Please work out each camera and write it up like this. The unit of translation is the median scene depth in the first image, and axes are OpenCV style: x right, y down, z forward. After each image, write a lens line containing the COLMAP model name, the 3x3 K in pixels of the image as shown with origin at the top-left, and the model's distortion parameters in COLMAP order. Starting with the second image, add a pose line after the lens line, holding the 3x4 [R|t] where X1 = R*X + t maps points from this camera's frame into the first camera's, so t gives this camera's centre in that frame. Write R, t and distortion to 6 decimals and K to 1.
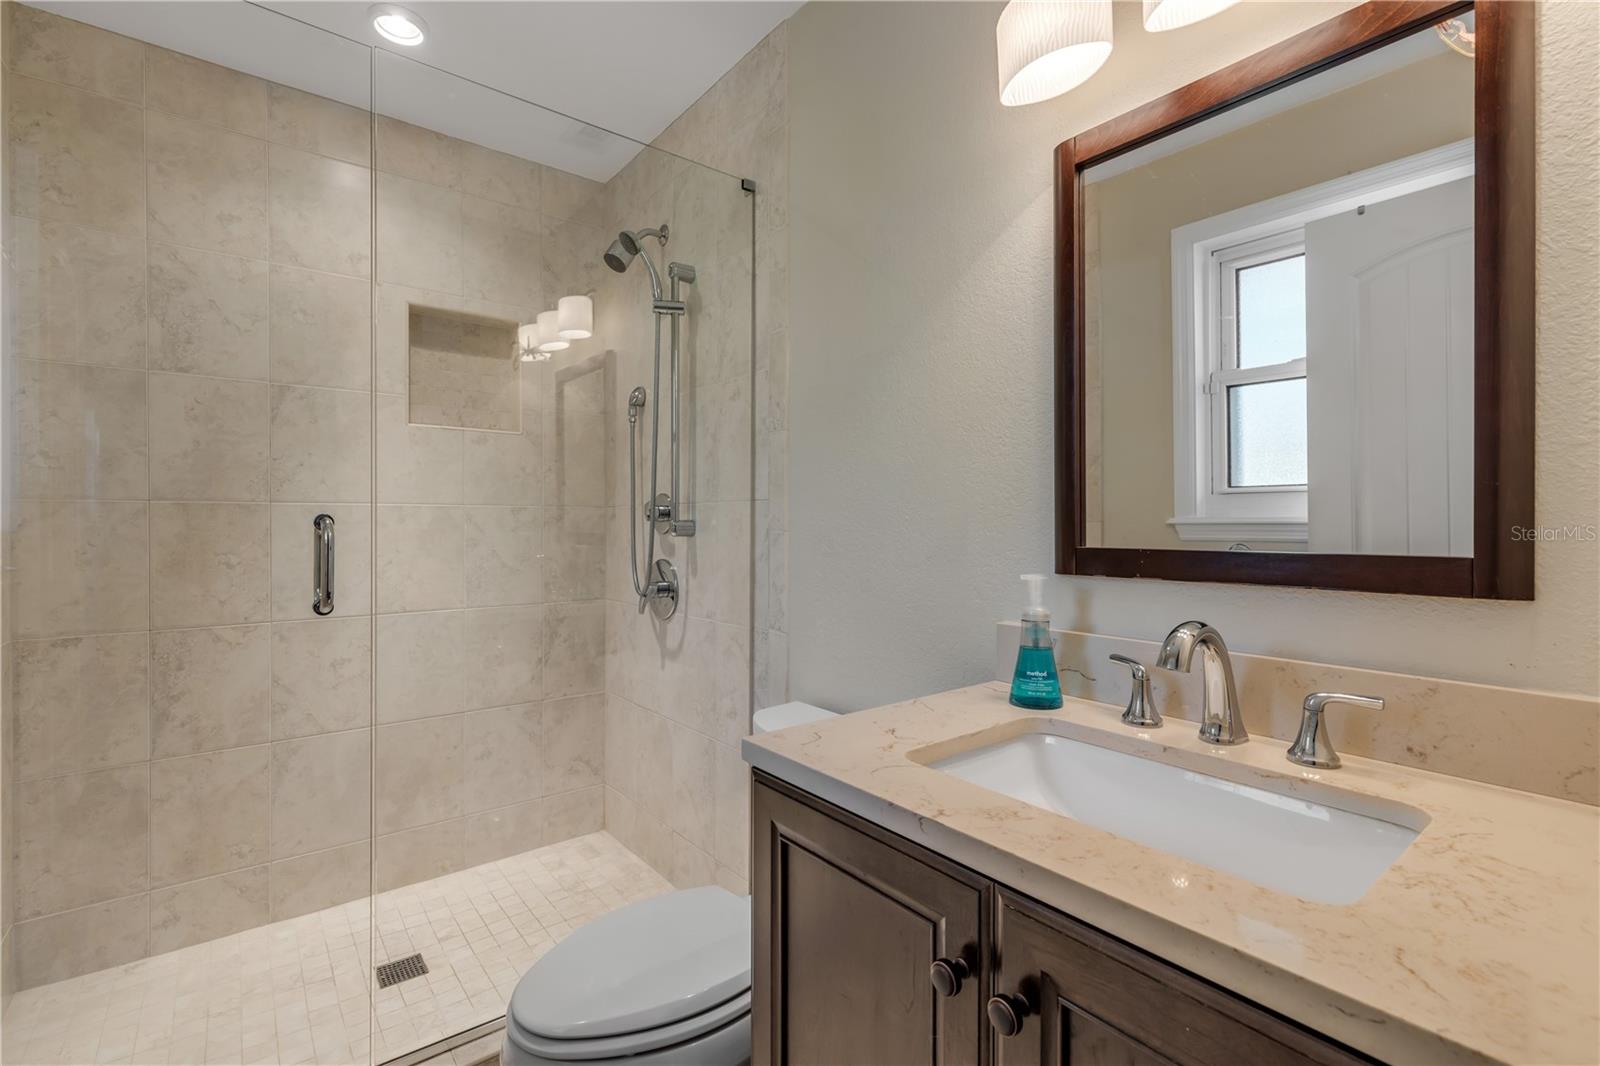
lens RADIAL K [[715.1, 0, 797.5], [0, 715.1, 531.8], [0, 0, 1]] dist [-0.000308, 0.000289]
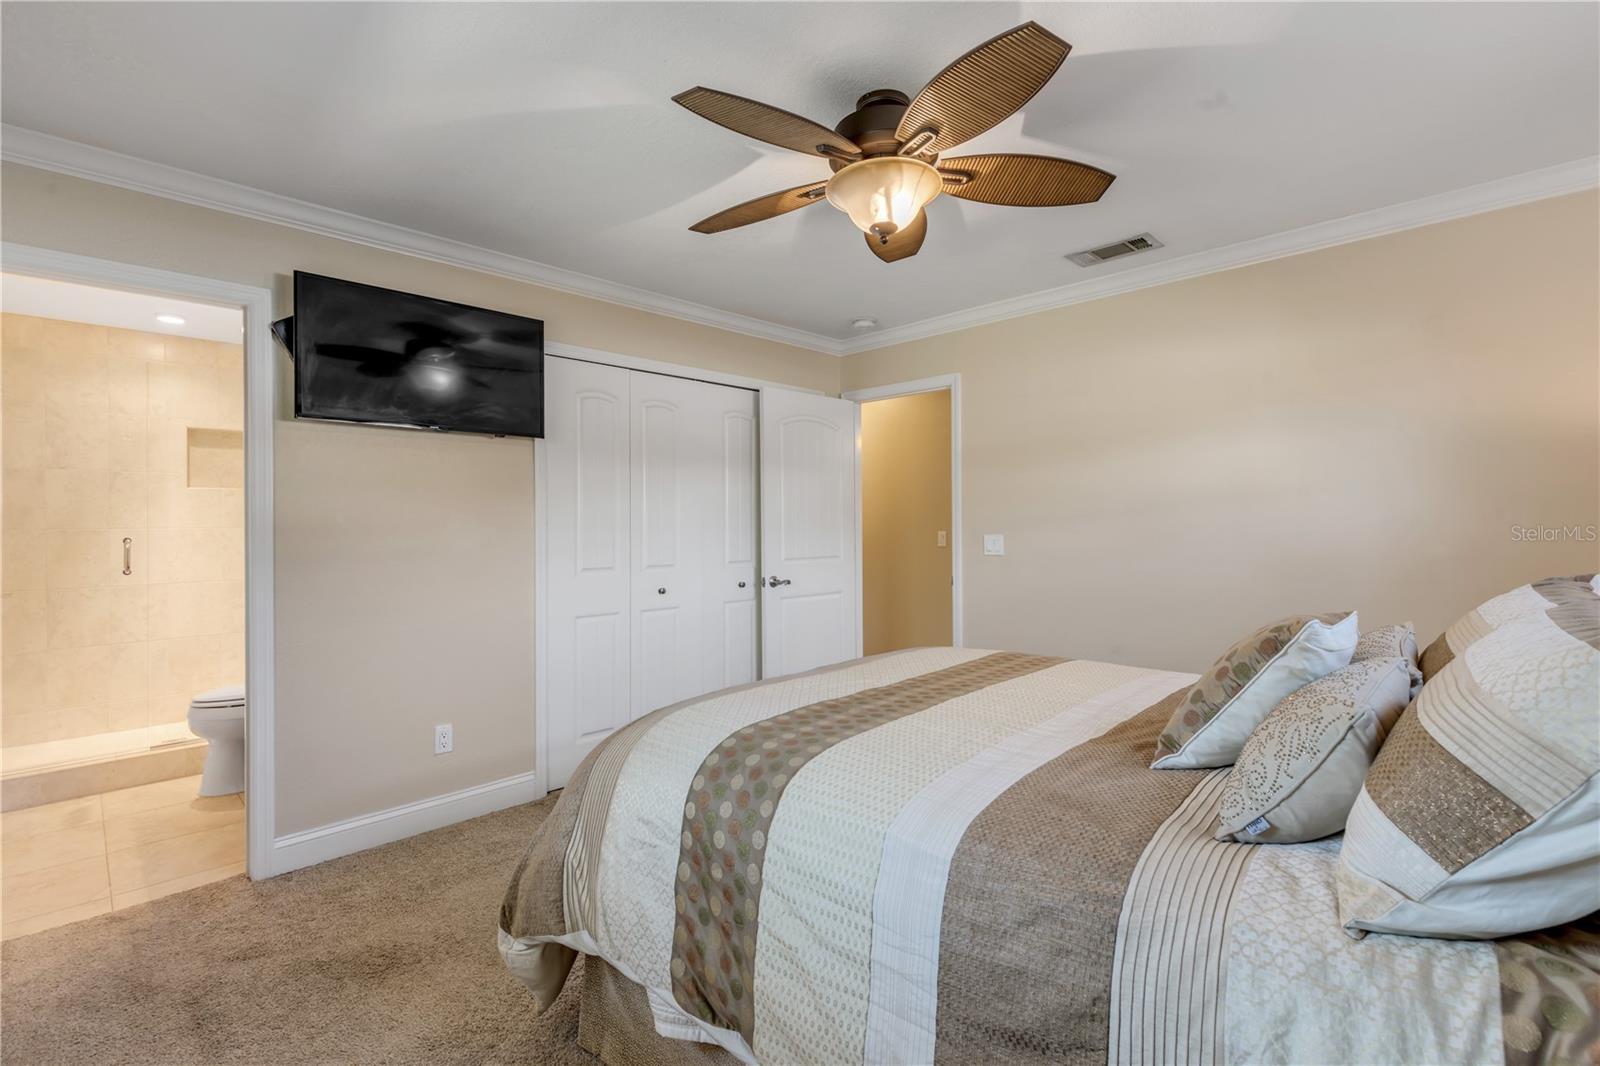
lens RADIAL K [[715.1, 0, 802.8], [0, 715.1, 526.6], [0, 0, 1]] dist [-0.000308, 0.000289]
pose [[0.992398, -0.007993, 0.122812, 1.007996], [0.008730, 0.999947, -0.005461, -0.019899], [-0.122762, 0.006492, 0.992415, -1.309025]]
